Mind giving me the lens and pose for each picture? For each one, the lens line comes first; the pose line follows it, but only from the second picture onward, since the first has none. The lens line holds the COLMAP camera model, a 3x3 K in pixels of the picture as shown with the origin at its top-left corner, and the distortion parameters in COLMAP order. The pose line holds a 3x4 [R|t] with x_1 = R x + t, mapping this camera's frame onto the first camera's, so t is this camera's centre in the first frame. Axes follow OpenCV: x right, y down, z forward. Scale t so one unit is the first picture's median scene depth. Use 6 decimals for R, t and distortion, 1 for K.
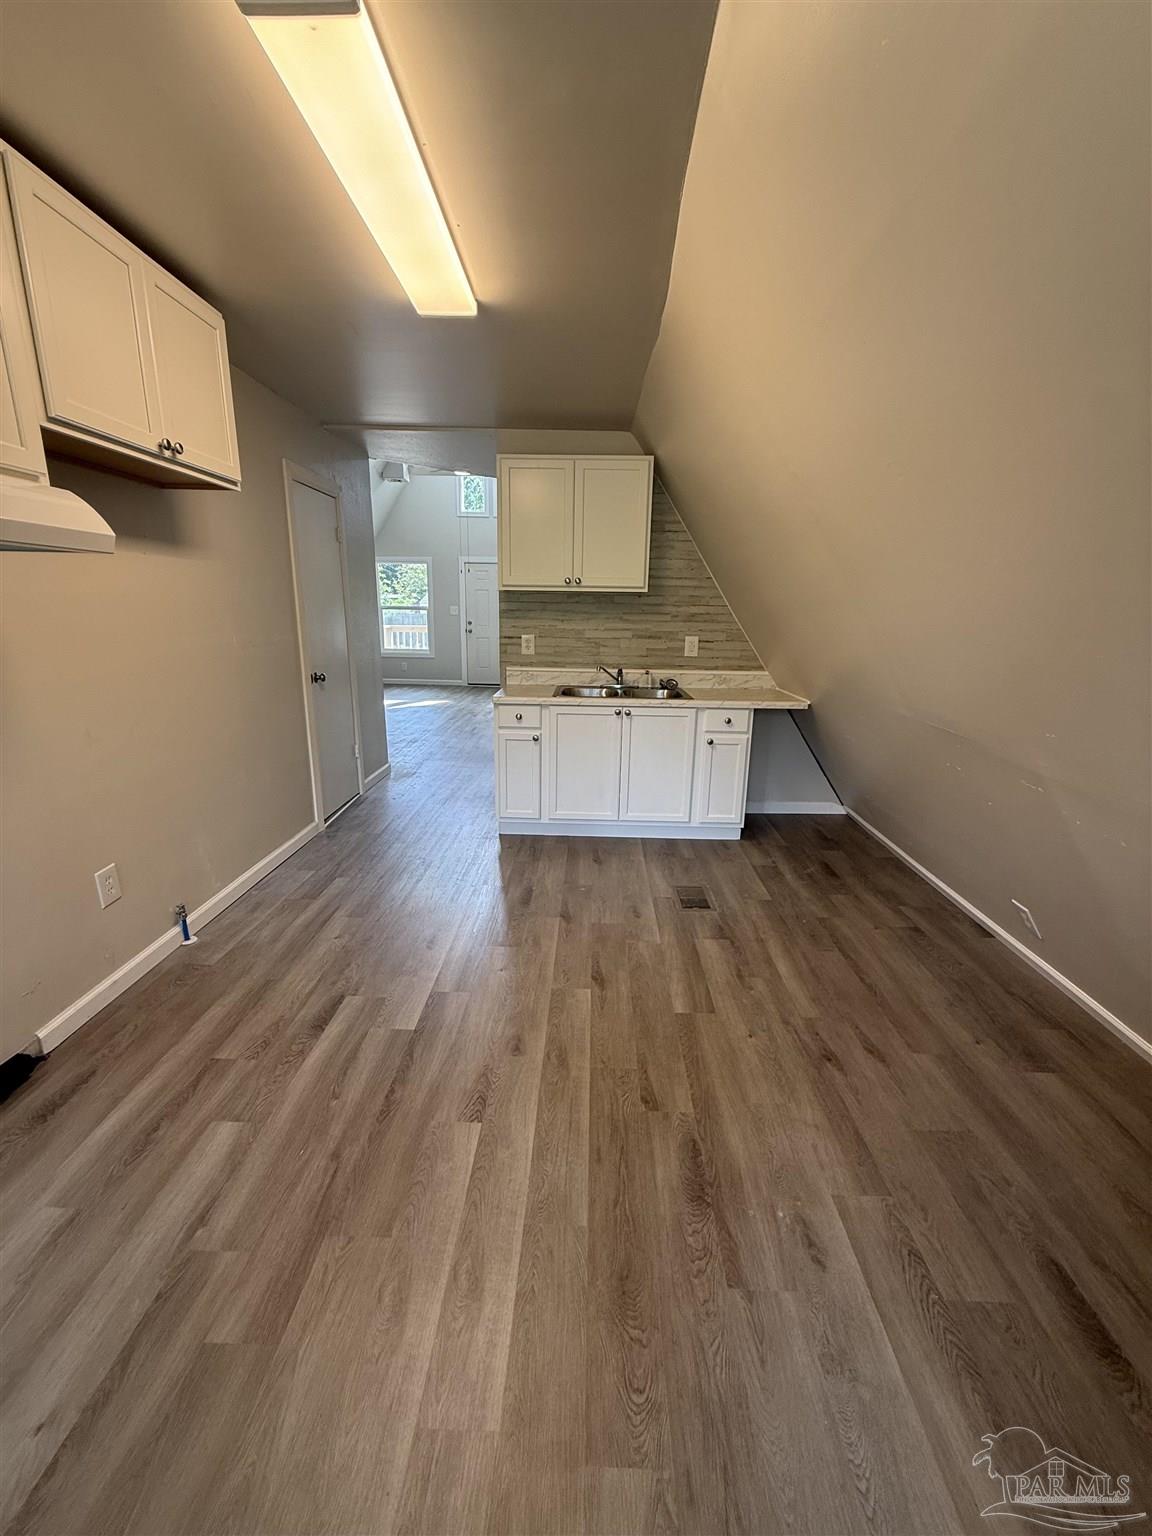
lens RADIAL K [[610.9, 0, 573.0], [0, 610.9, 757.5], [0, 0, 1]] dist [-0.000834, 0.000681]
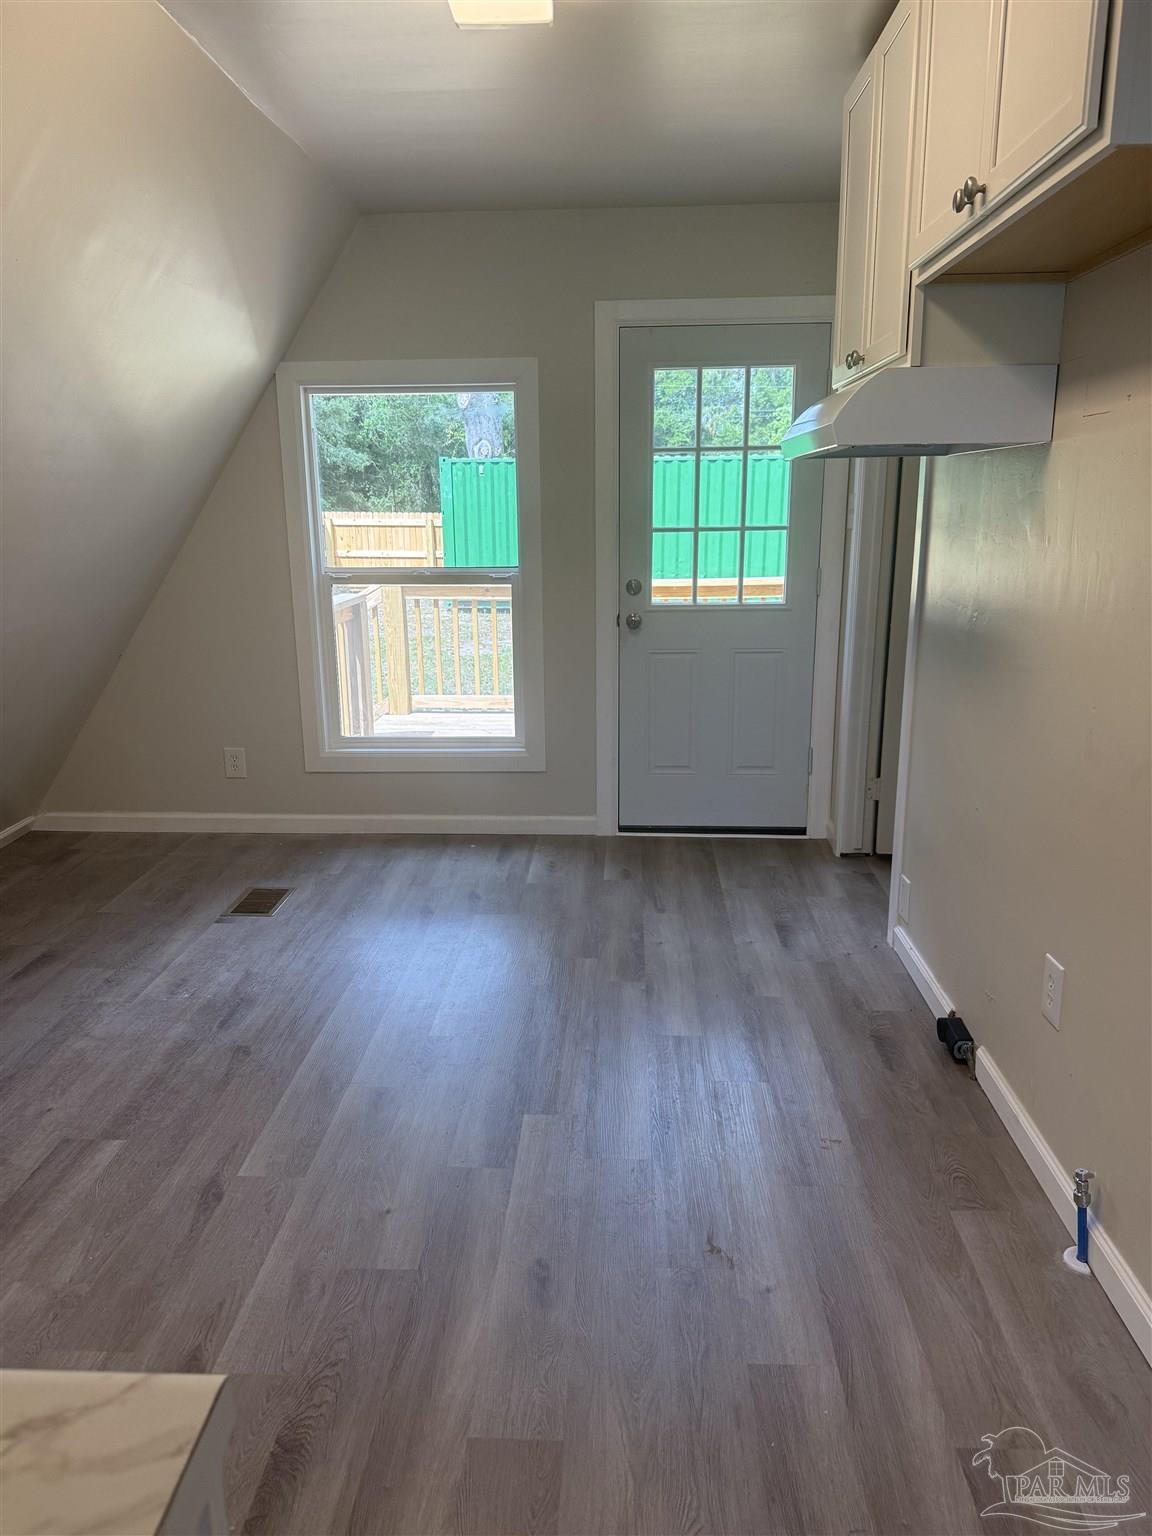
lens RADIAL K [[1091.8, 0, 573.8], [0, 1091.8, 770.0], [0, 0, 1]] dist [0.031011, -0.031041]
pose [[-0.999868, -0.010221, 0.012602, -0.352233], [-0.003217, 0.886115, 0.463454, -0.518085], [-0.015904, 0.463353, -0.886031, 2.061259]]
